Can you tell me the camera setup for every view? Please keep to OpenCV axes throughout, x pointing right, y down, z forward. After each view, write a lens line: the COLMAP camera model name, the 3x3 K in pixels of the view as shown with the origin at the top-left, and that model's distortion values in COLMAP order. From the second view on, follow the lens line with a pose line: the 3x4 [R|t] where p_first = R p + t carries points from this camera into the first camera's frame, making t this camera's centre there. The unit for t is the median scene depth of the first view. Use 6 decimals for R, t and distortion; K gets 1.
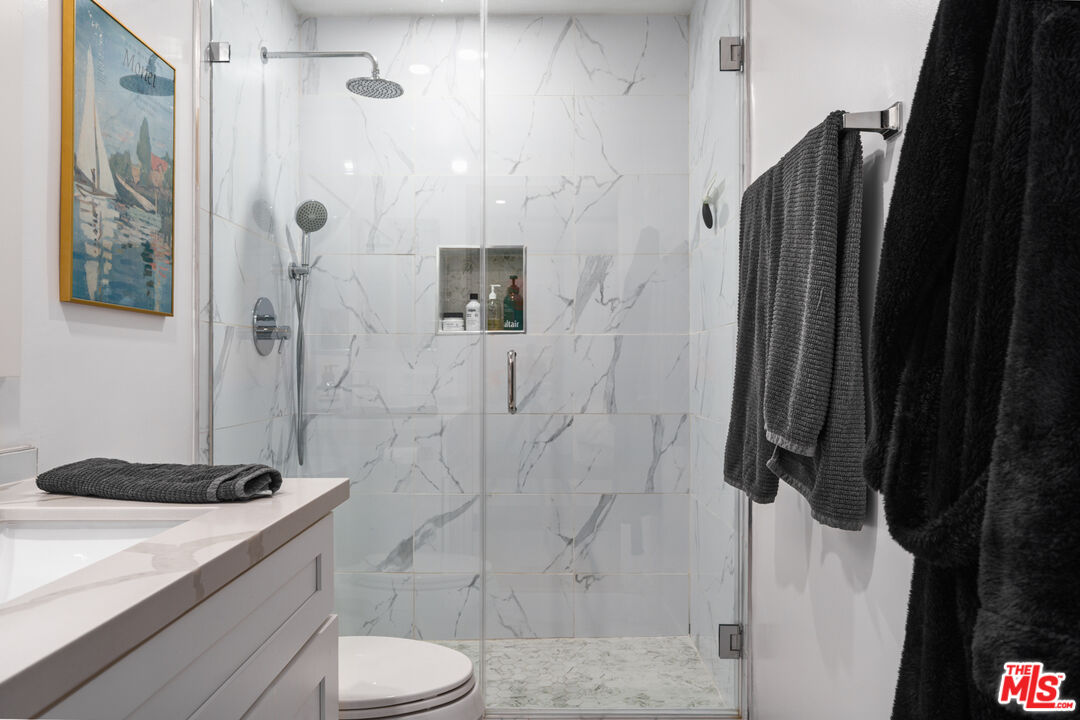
lens RADIAL K [[780.8, 0, 543.2], [0, 780.8, 363.8], [0, 0, 1]] dist [-0.000389, -0.001552]
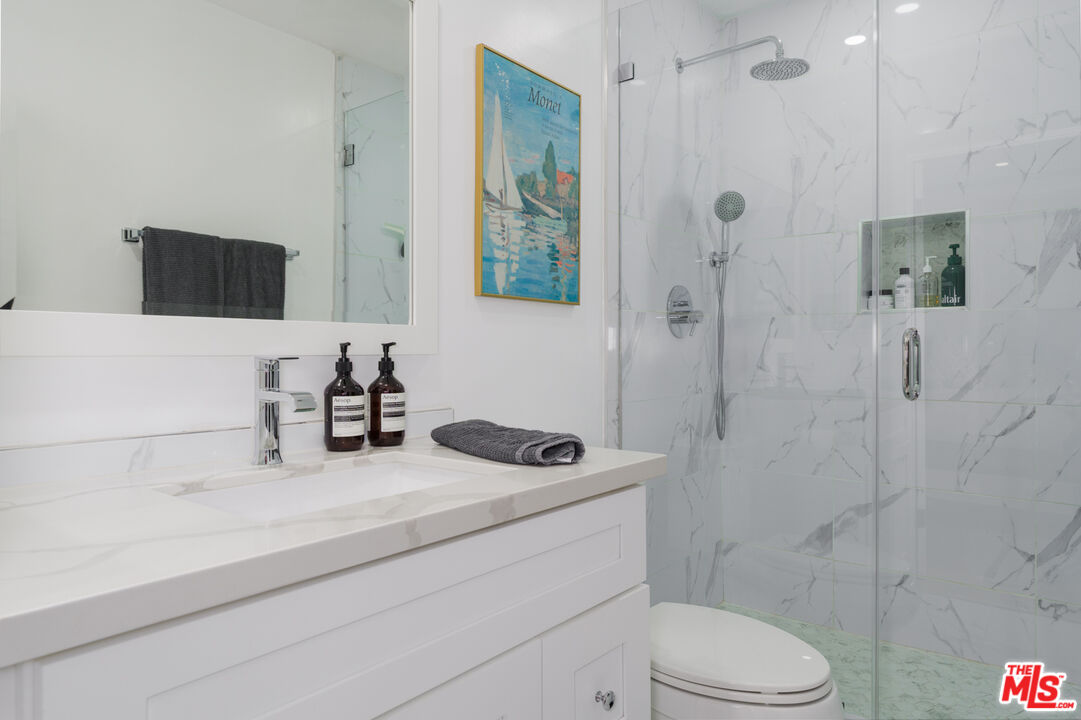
lens RADIAL K [[699.5, 0, 544.1], [0, 699.5, 353.2], [0, 0, 1]] dist [0.000709, 0.002317]
pose [[0.772446, 0.001930, -0.635077, 0.160445], [0.002819, 0.999975, 0.006468, 0.005427], [0.635074, -0.006786, 0.772421, 0.146469]]
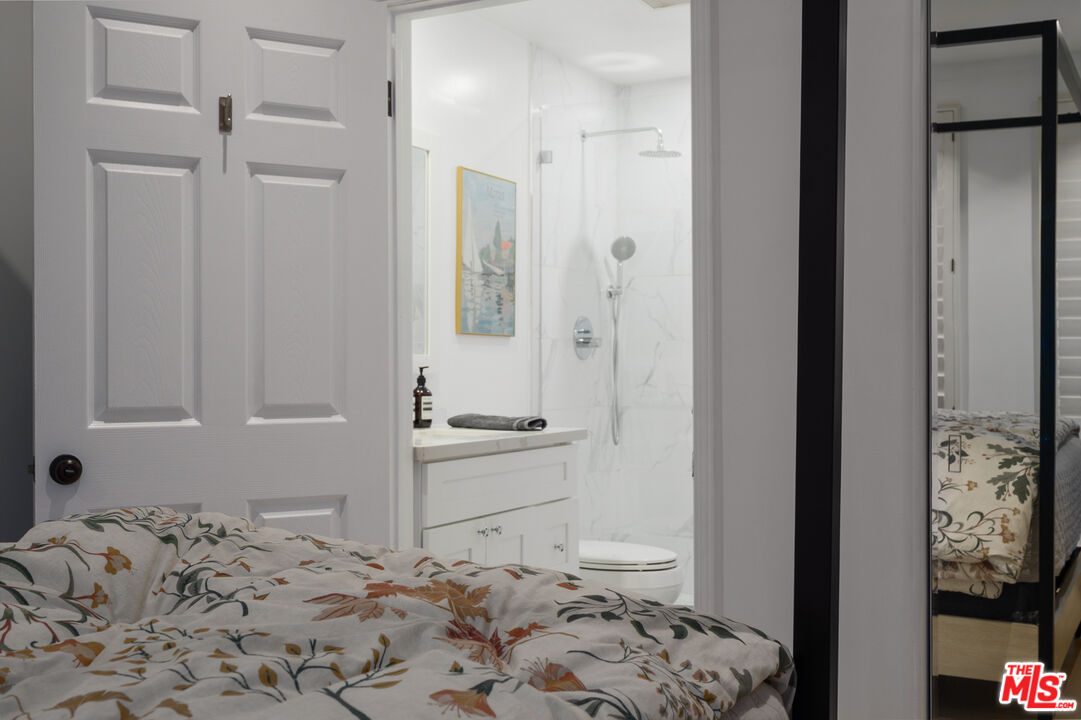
lens RADIAL K [[1512.5, 0, 540.5], [0, 1512.5, 360.0], [0, 0, 1]] dist [0.013569, 0.013106]
pose [[0.882343, 0.002756, -0.470598, 1.047801], [-0.001541, 0.999994, 0.002967, -0.022324], [0.470604, -0.001893, 0.882343, -1.738929]]
